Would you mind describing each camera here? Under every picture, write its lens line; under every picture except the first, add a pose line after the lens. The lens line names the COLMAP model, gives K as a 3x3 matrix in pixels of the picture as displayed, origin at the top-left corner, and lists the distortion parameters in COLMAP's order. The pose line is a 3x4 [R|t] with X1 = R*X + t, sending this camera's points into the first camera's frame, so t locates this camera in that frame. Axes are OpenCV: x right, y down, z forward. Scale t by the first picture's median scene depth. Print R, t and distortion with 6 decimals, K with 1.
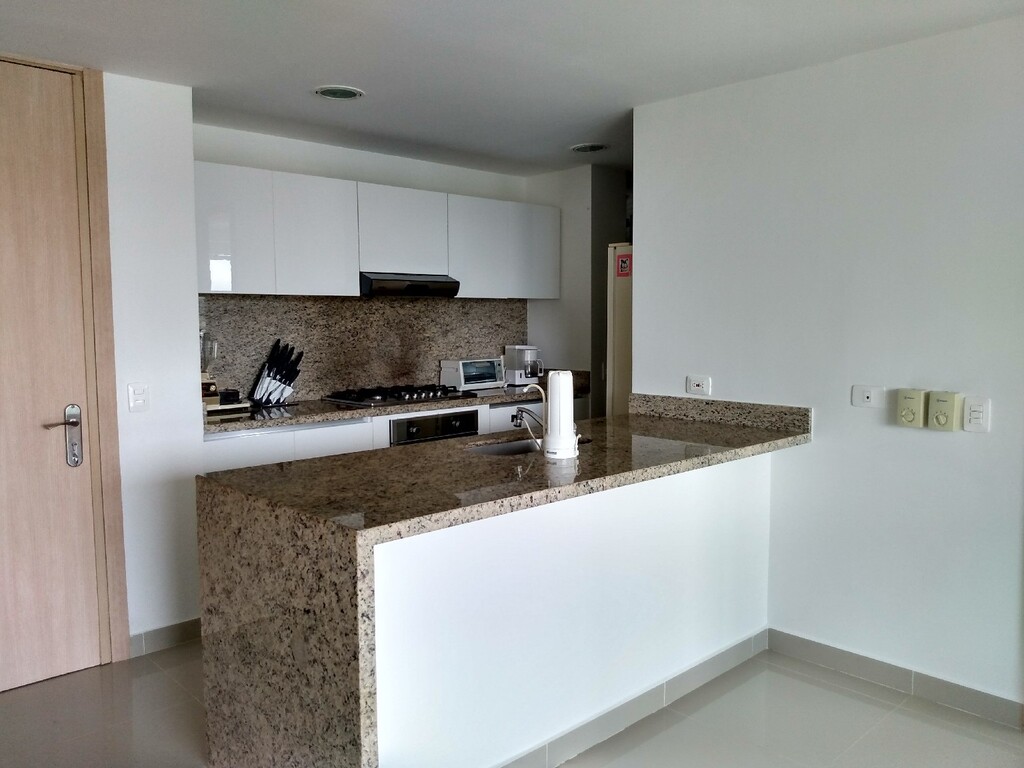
lens RADIAL K [[796.9, 0, 512.7], [0, 796.9, 379.7], [0, 0, 1]] dist [0.148472, -0.272037]
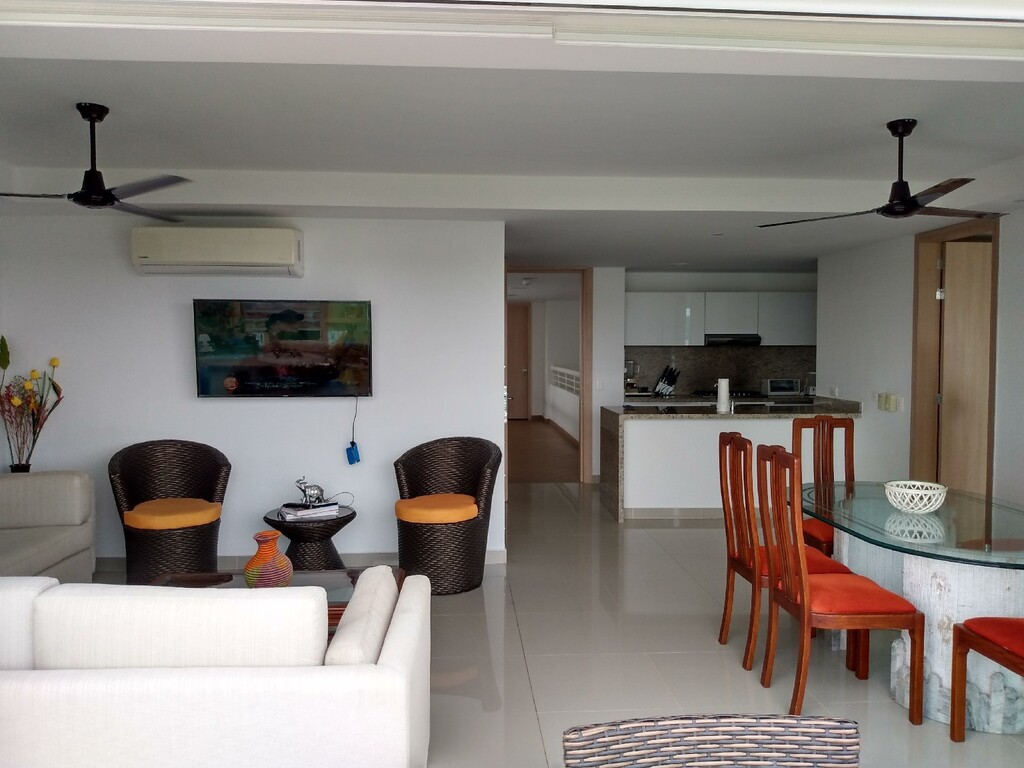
lens RADIAL K [[796.9, 0, 512.7], [0, 796.9, 379.7], [0, 0, 1]] dist [0.148472, -0.272037]
pose [[0.778303, 0.036212, -0.626843, 0.739095], [-0.058295, 0.998191, -0.014716, 0.045279], [0.625176, 0.047996, 0.779006, -0.944601]]
